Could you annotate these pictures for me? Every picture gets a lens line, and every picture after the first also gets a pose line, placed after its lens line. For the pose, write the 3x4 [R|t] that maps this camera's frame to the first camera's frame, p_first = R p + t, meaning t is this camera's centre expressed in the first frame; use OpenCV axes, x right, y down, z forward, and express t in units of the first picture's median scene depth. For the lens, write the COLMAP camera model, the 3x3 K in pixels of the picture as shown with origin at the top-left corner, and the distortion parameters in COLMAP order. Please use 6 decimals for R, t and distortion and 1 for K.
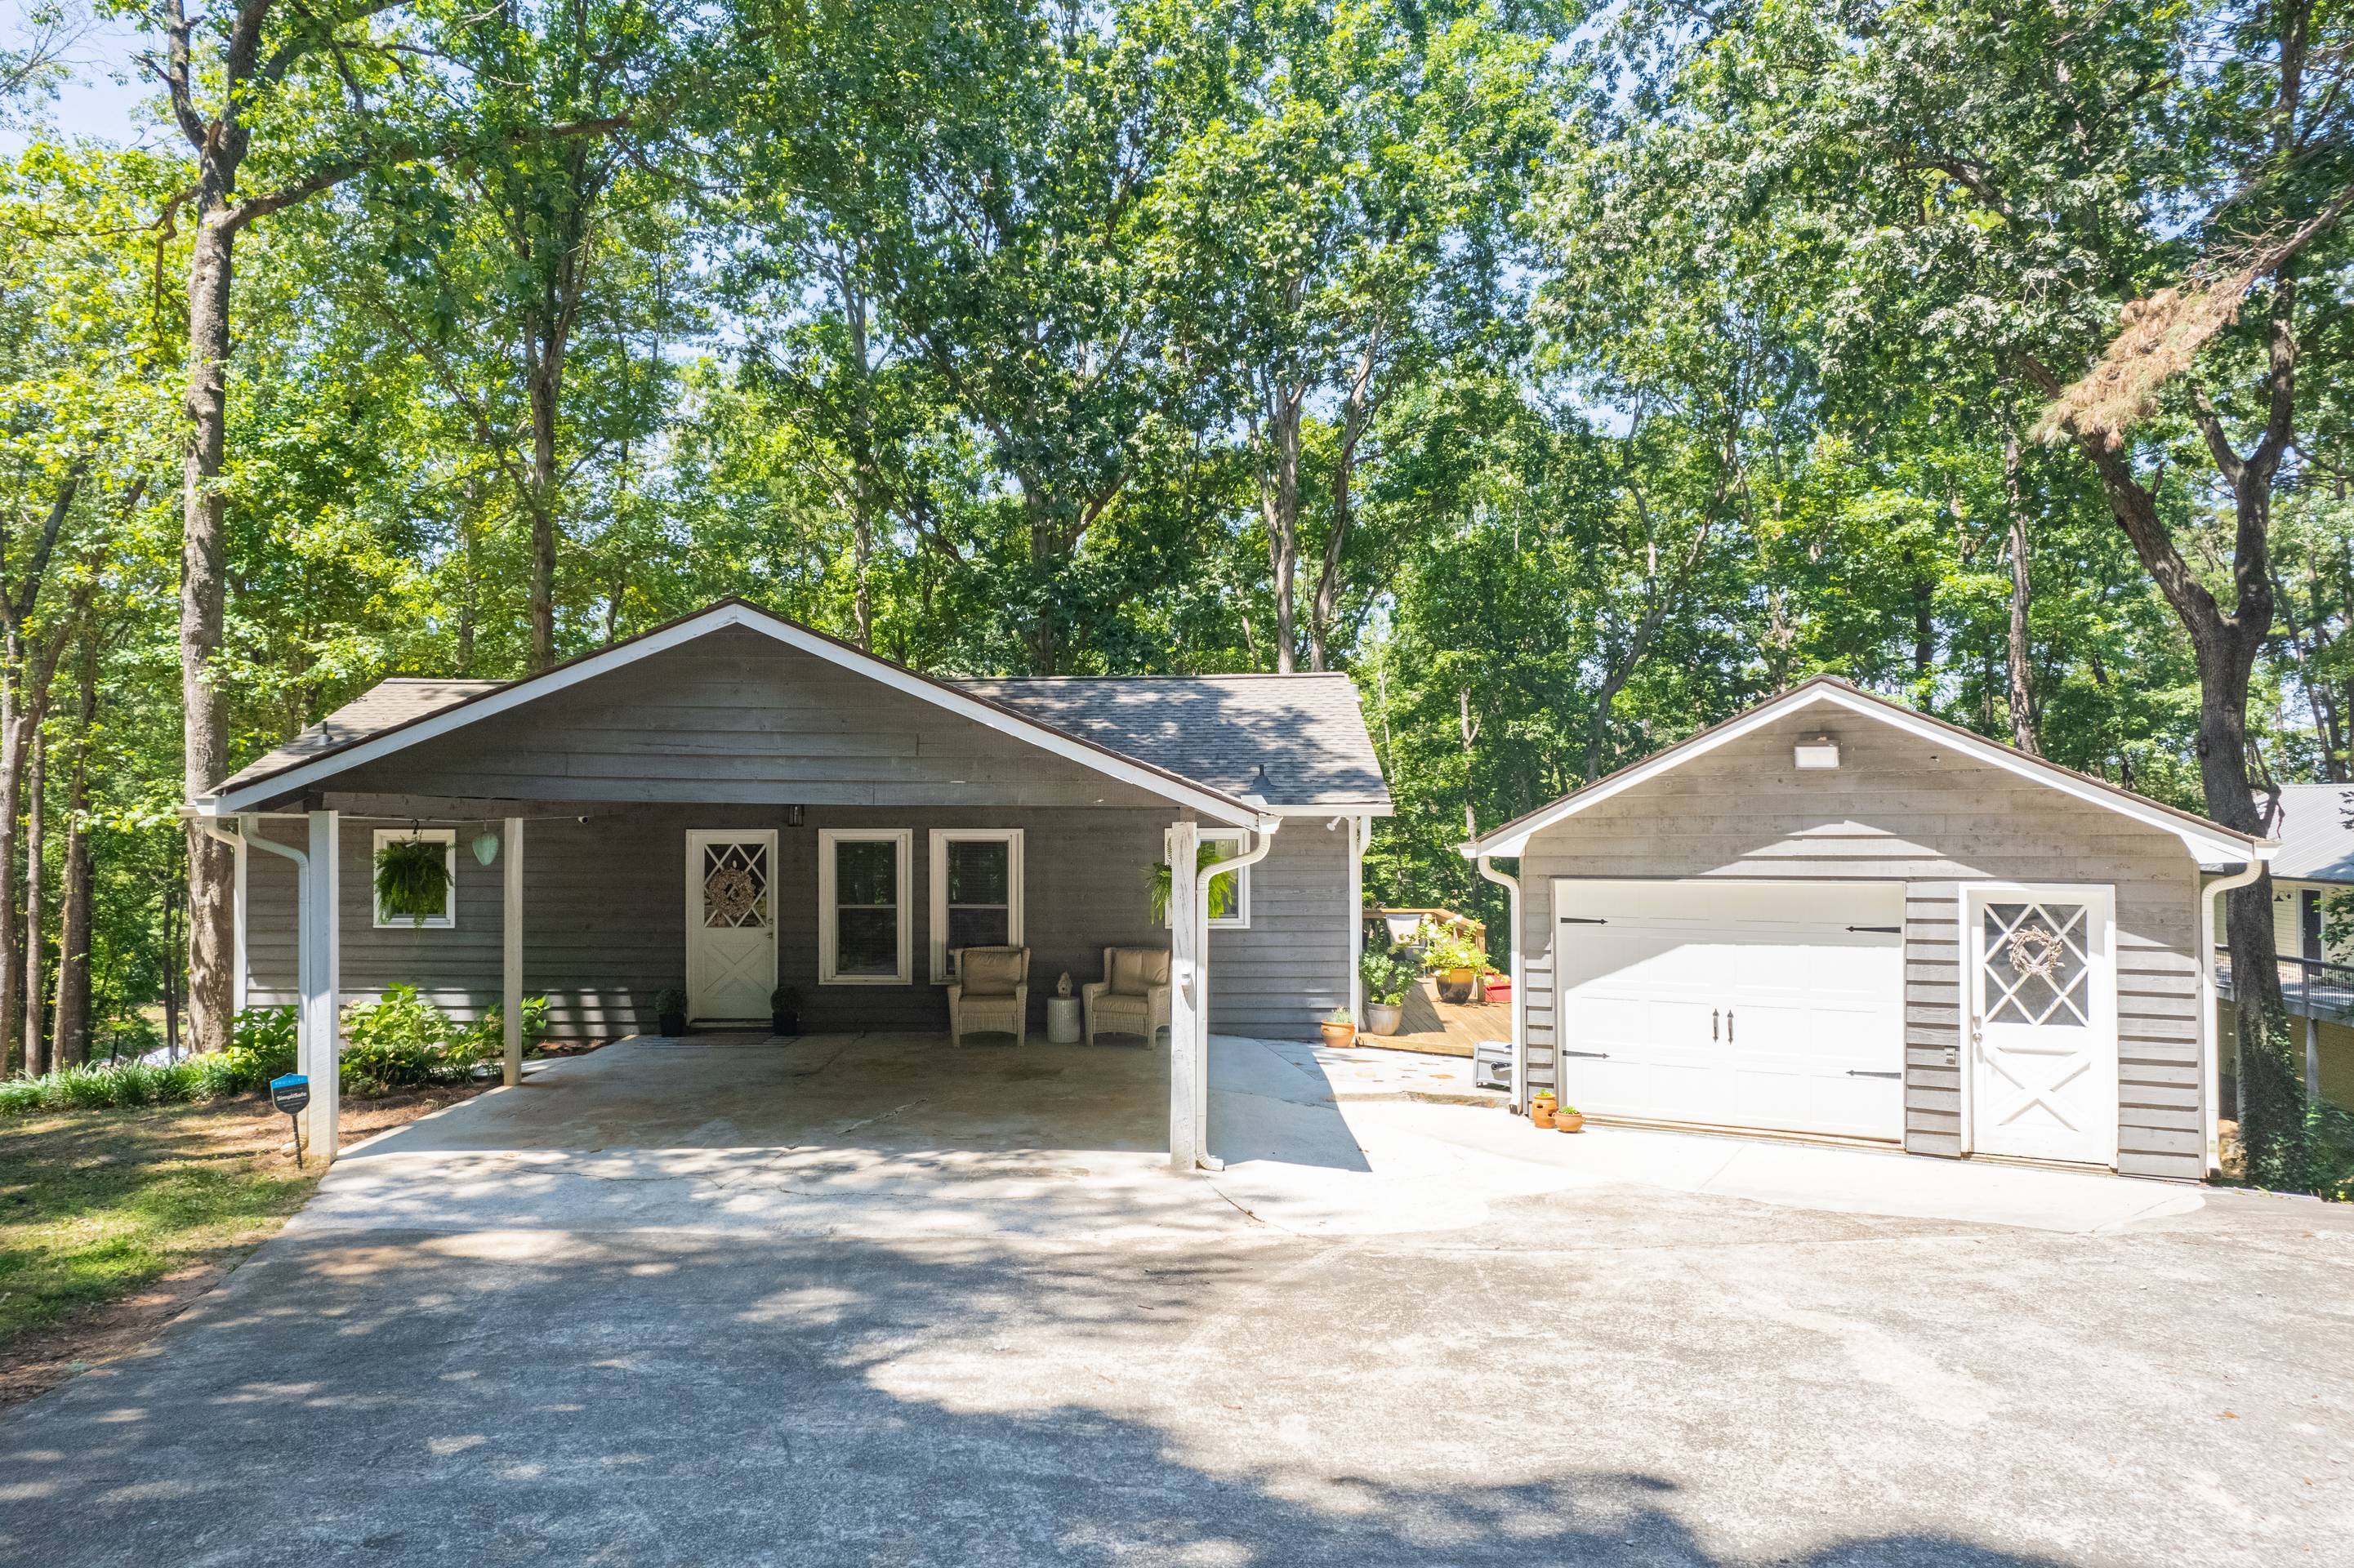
lens RADIAL K [[1498.9, 0, 1168.6], [0, 1498.9, 787.6], [0, 0, 1]] dist [-0.064350, 0.056446]
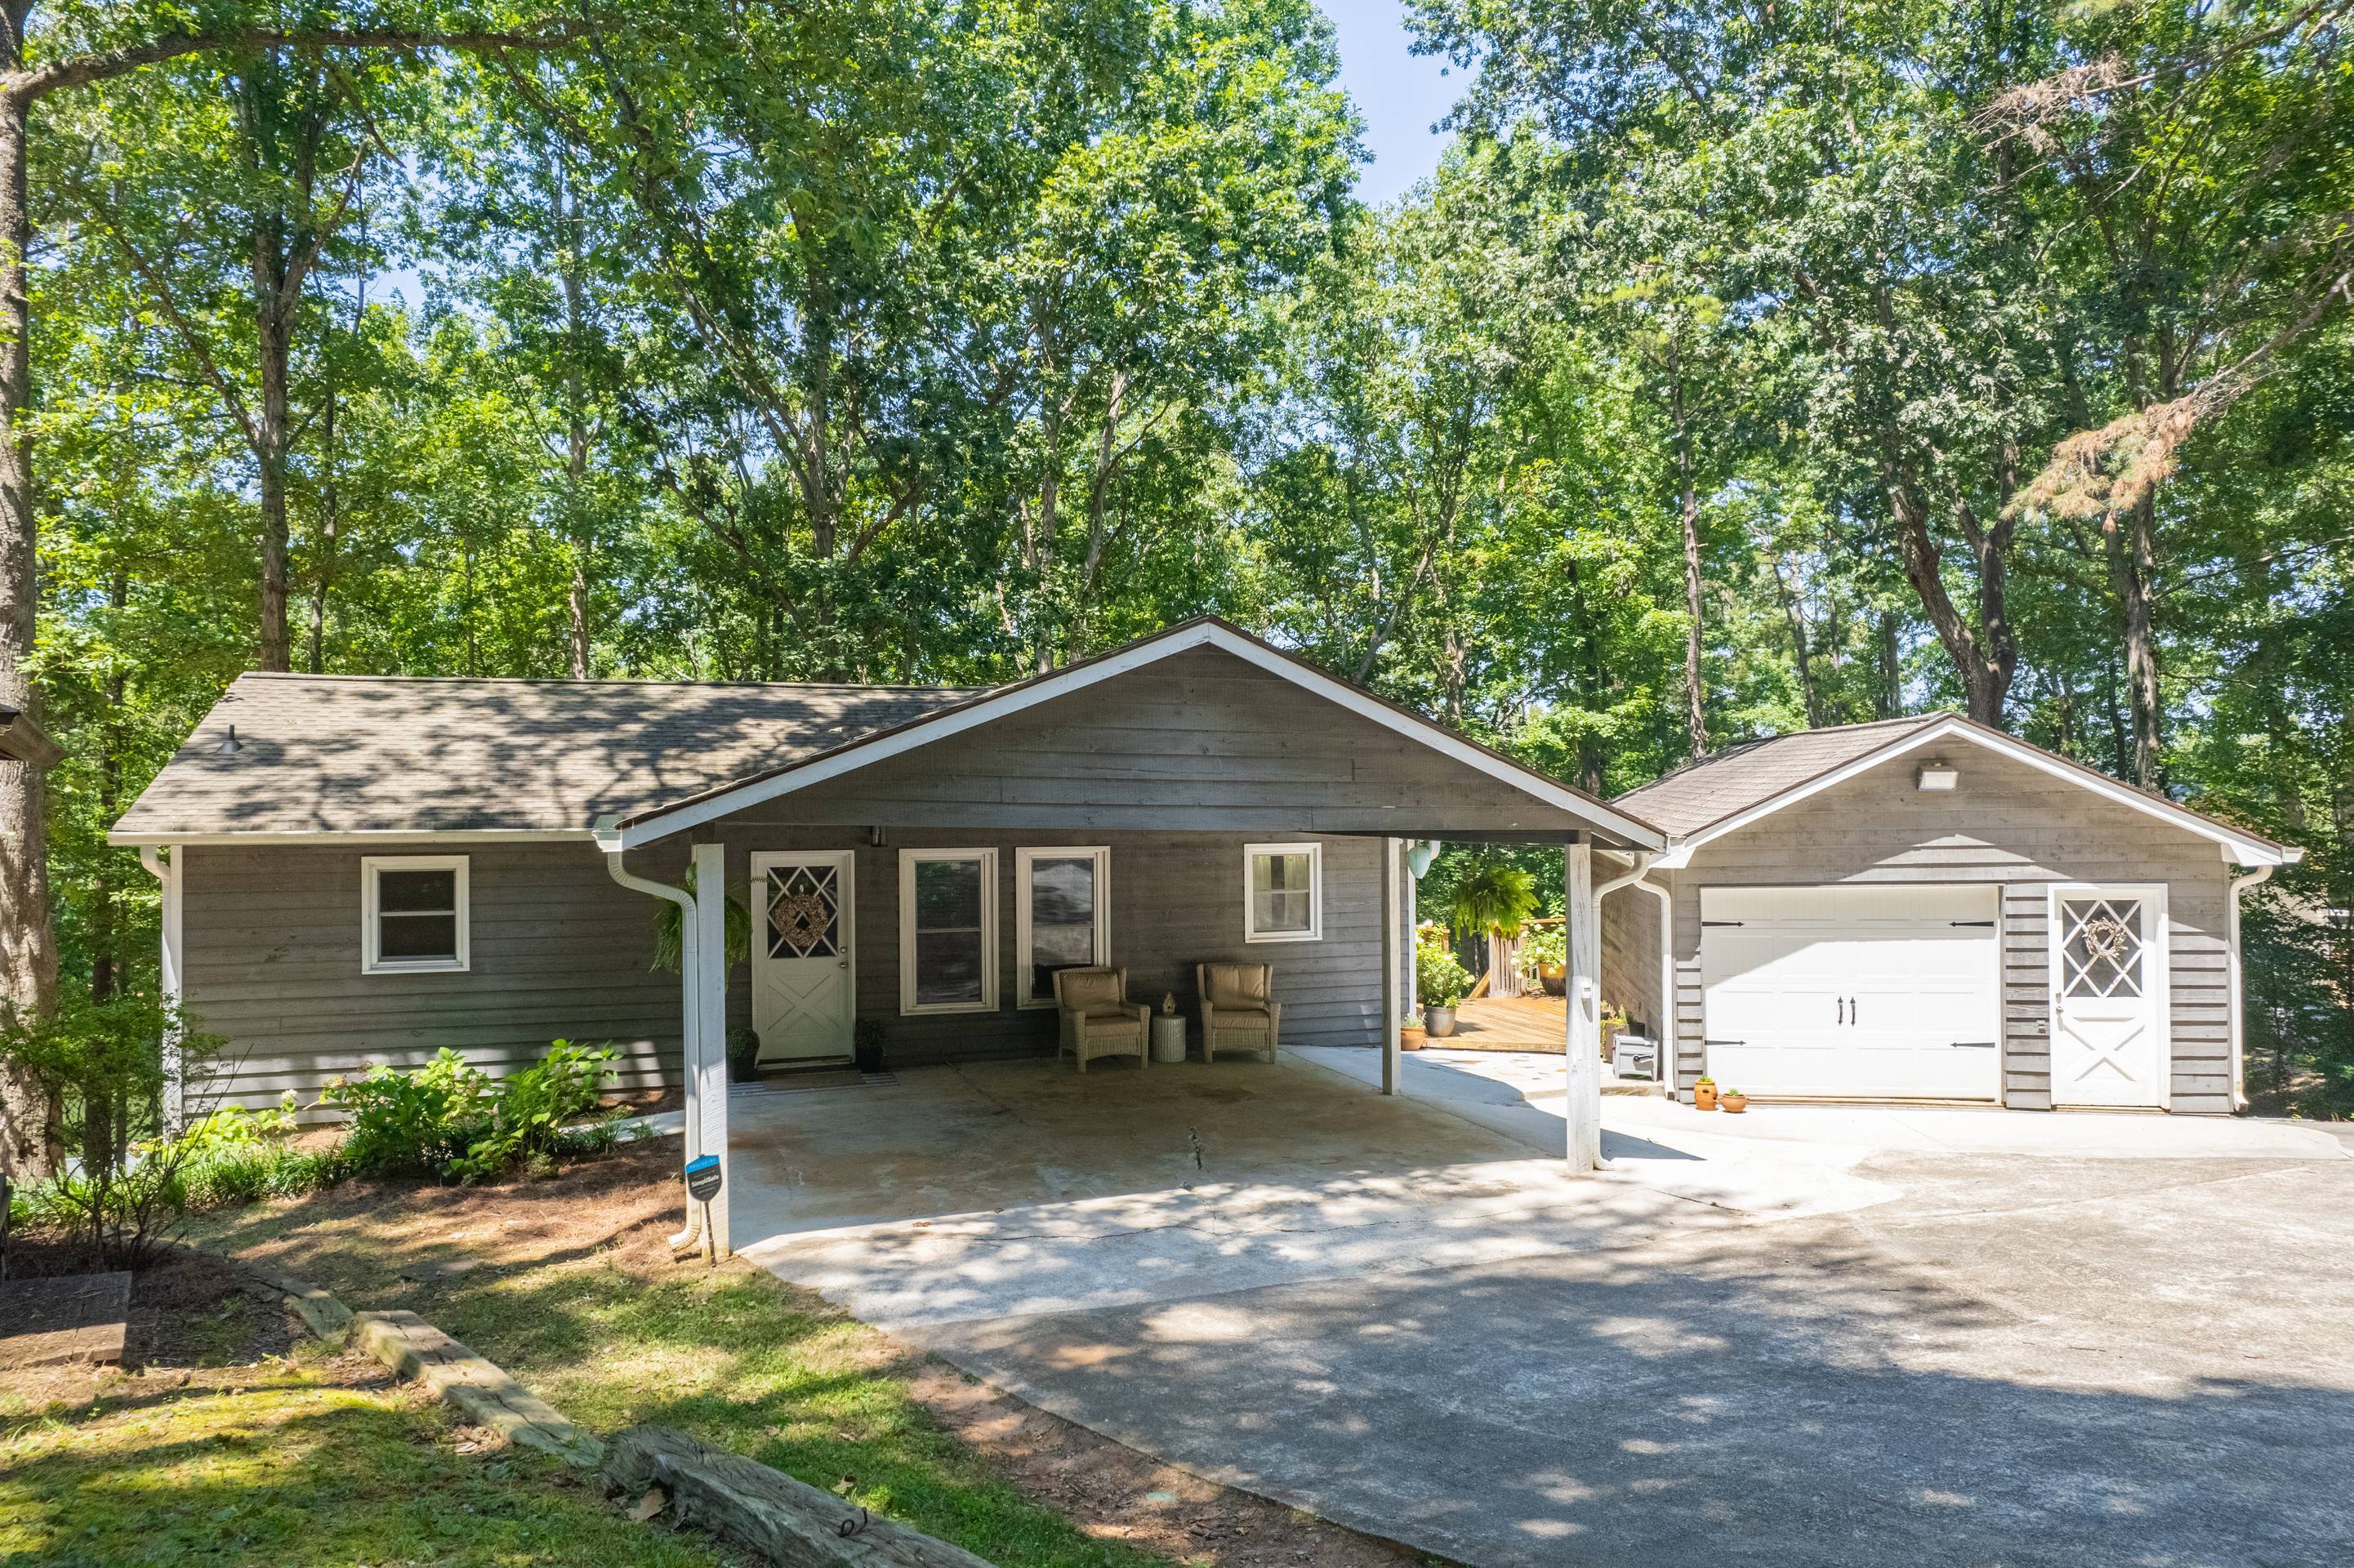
lens RADIAL K [[1498.9, 0, 1165.7], [0, 1498.9, 791.9], [0, 0, 1]] dist [-0.064350, 0.056446]
pose [[0.944750, -0.001542, 0.327787, -0.463070], [0.000451, 0.999994, 0.003404, -0.013733], [-0.327791, -0.003068, 0.944745, 0.074792]]
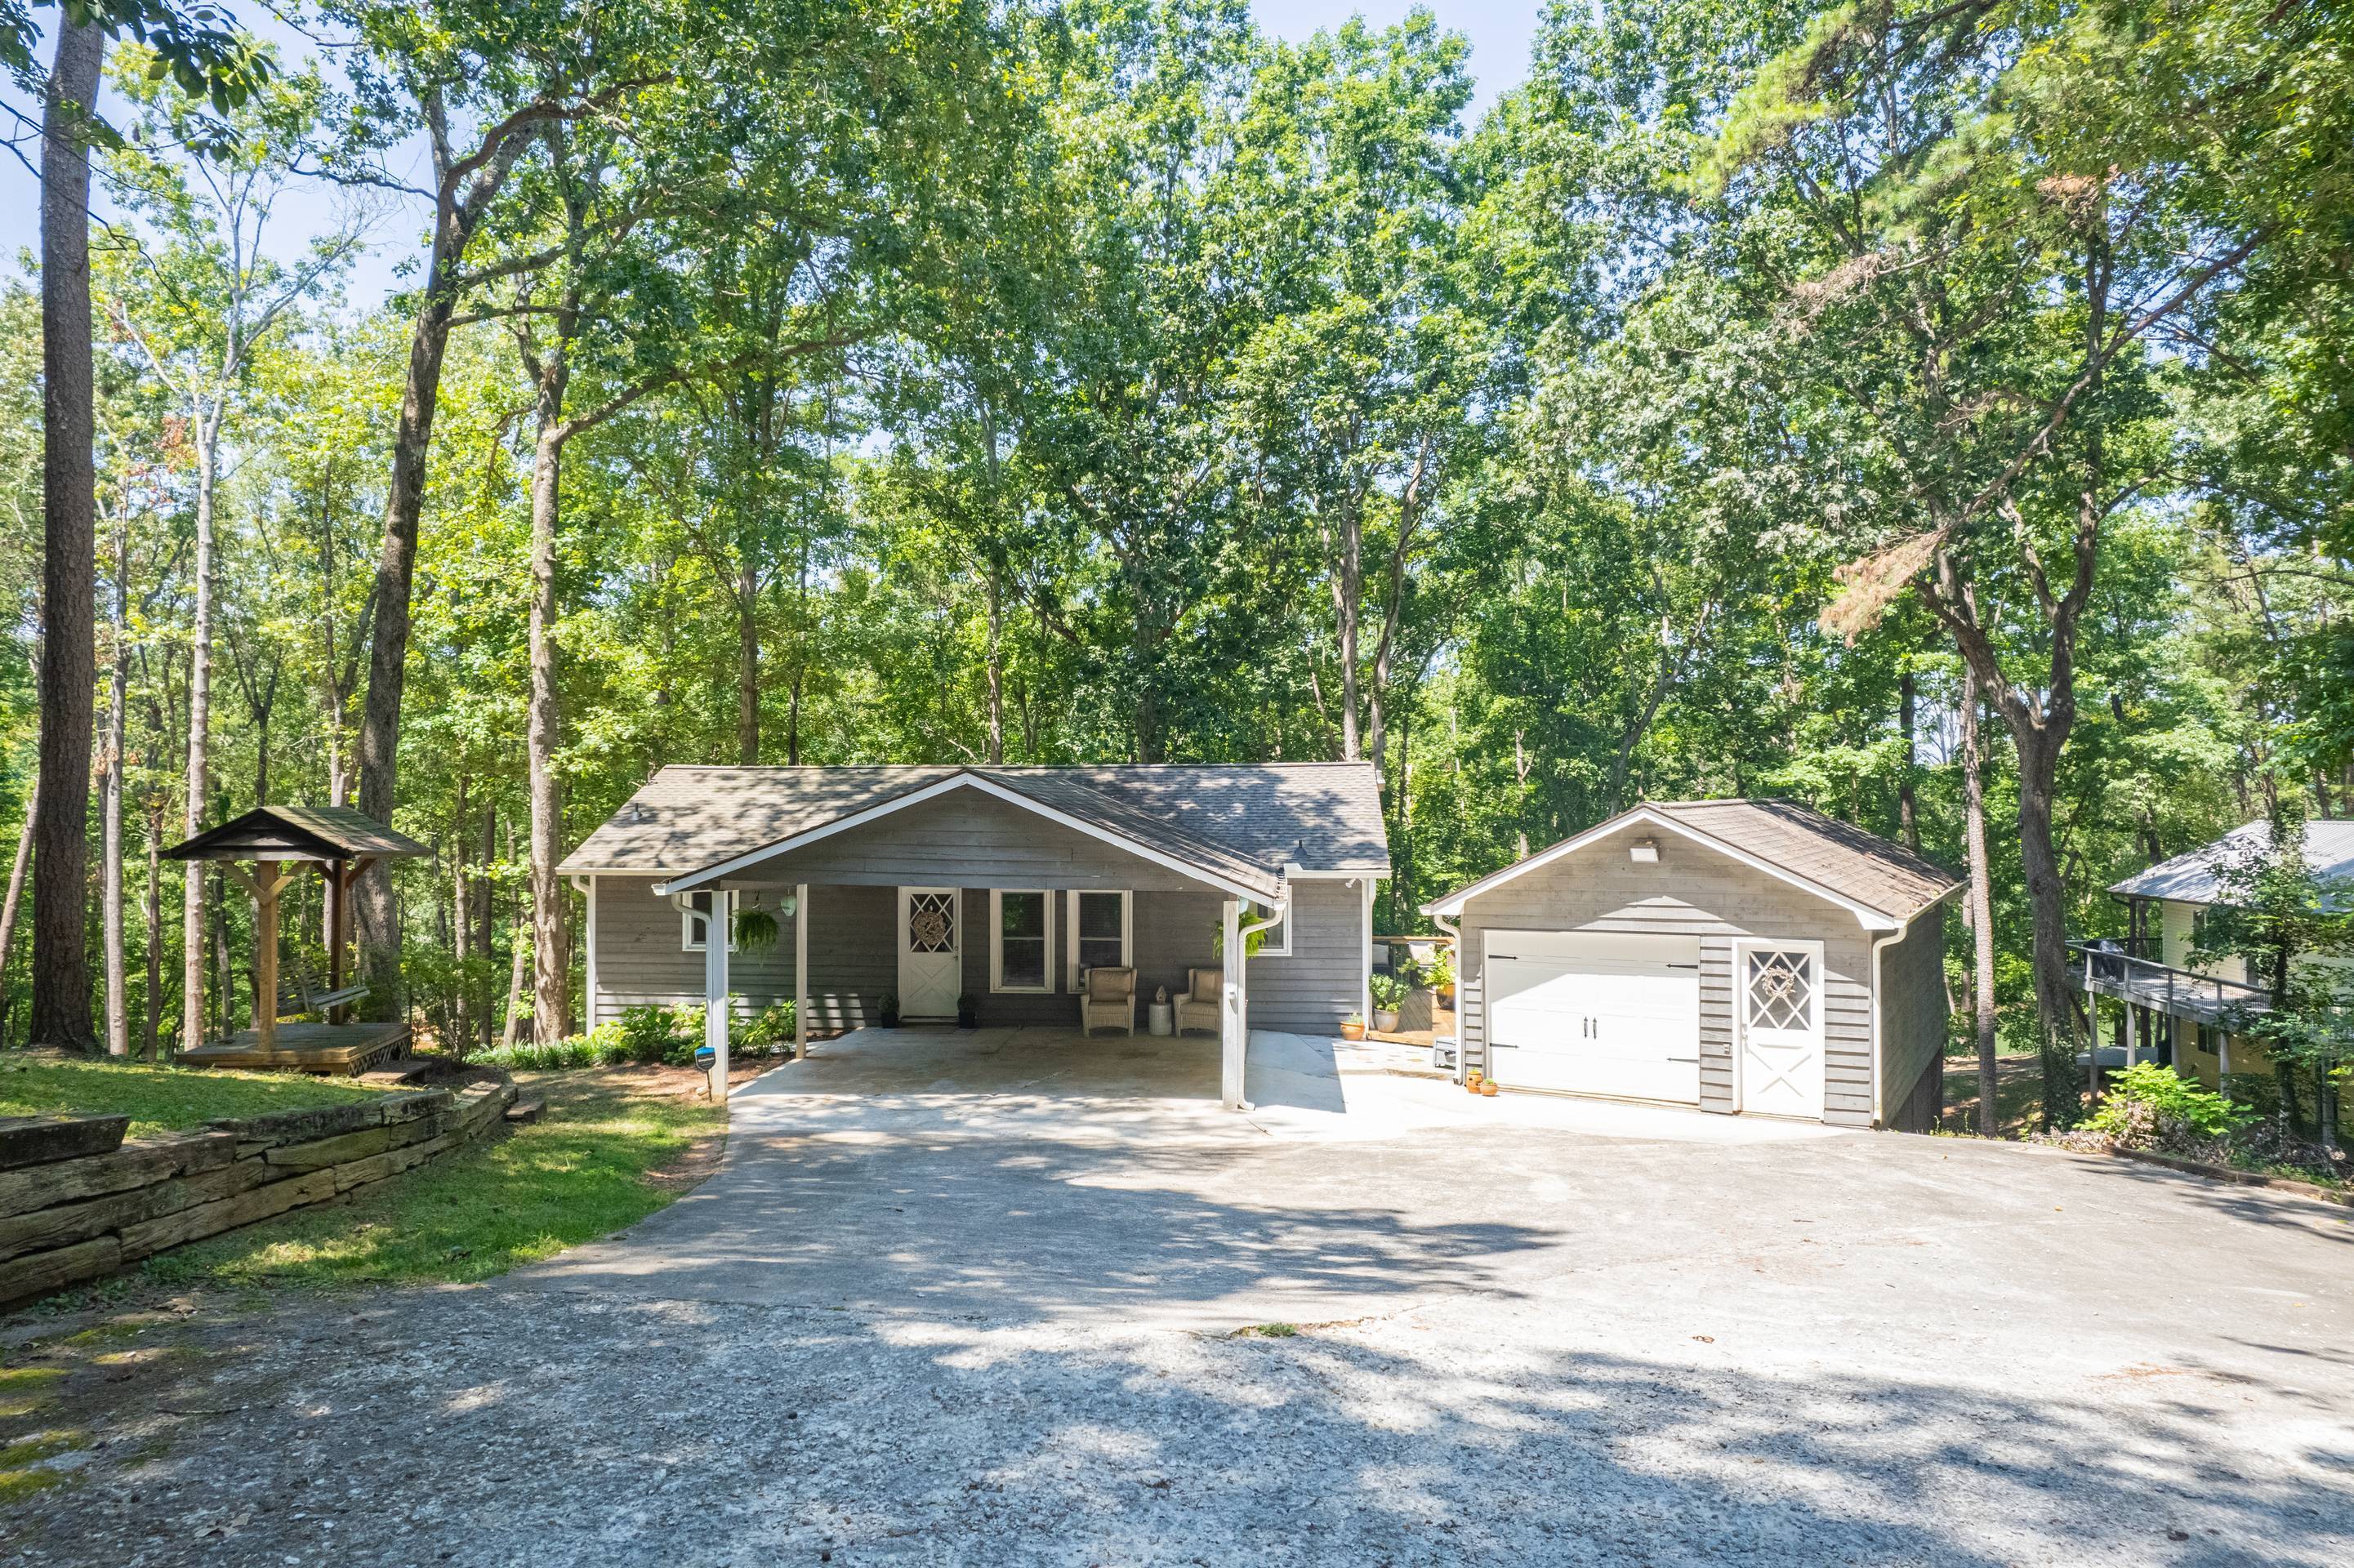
lens RADIAL K [[1498.9, 0, 1168.0], [0, 1498.9, 784.7], [0, 0, 1]] dist [-0.064350, 0.056446]
pose [[0.997650, 0.000342, -0.068513, 0.041456], [-0.000510, 0.999997, -0.002441, -0.077490], [0.068512, 0.002471, 0.997647, -0.504952]]
